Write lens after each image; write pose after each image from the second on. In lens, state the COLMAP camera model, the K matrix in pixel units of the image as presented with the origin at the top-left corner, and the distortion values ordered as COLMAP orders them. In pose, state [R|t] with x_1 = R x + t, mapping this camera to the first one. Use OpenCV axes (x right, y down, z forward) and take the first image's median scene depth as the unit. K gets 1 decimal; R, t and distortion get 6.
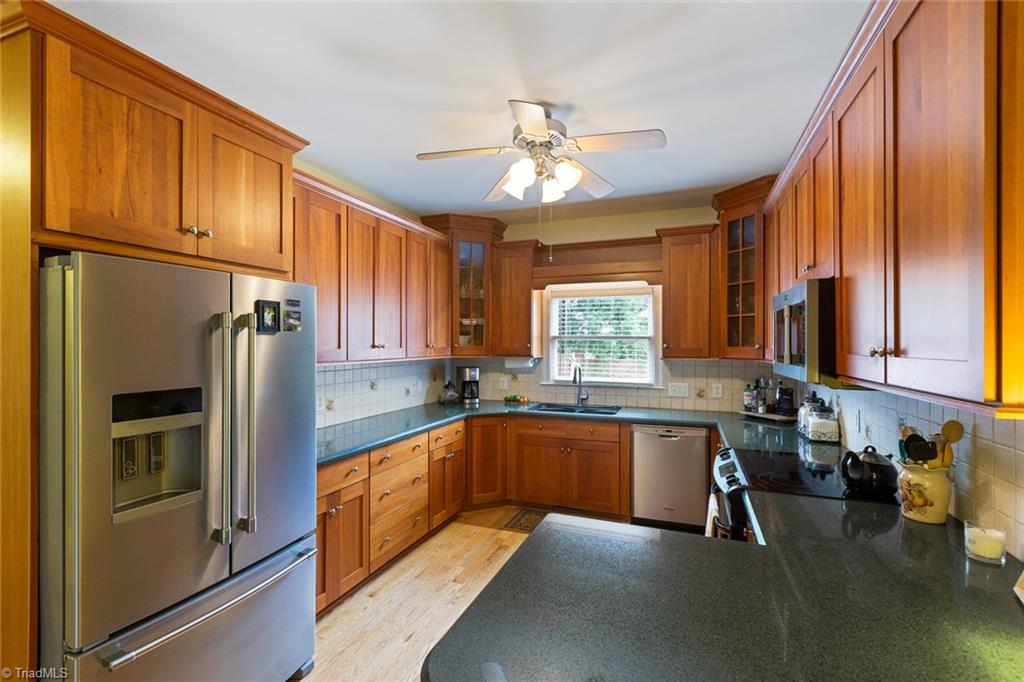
lens RADIAL K [[466.7, 0, 513.9], [0, 466.7, 343.3], [0, 0, 1]] dist [0.000547, -0.000481]
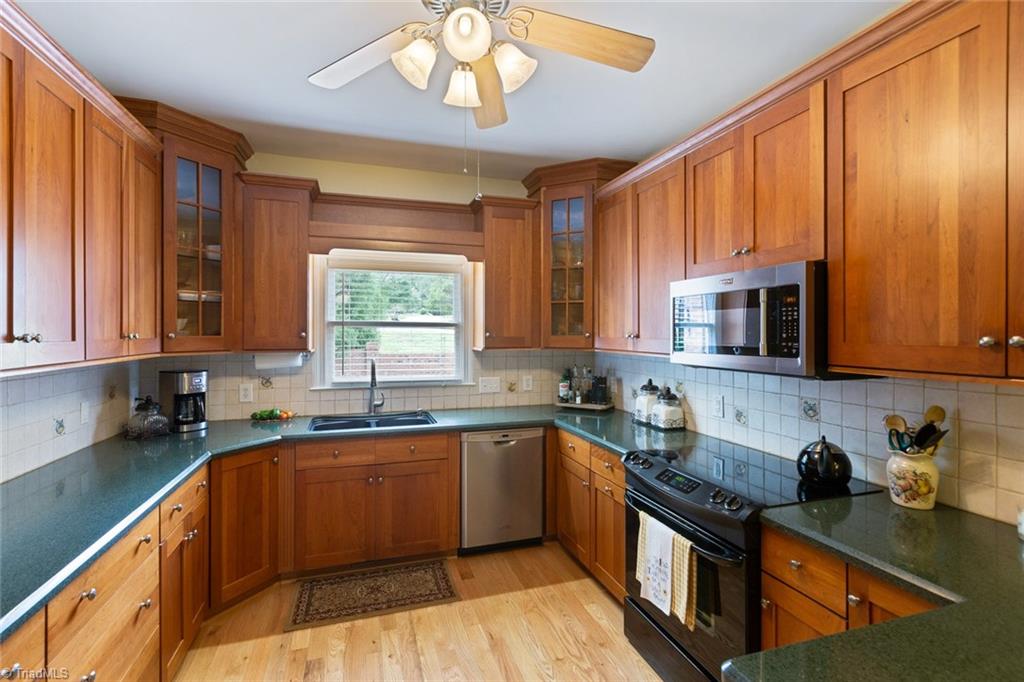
lens RADIAL K [[466.7, 0, 511.4], [0, 466.7, 333.8], [0, 0, 1]] dist [0.000547, -0.000481]
pose [[0.774056, -0.001901, 0.633114, -0.174441], [-0.001013, 0.999990, 0.004241, 0.000450], [-0.633116, -0.003924, 0.774047, 0.306701]]
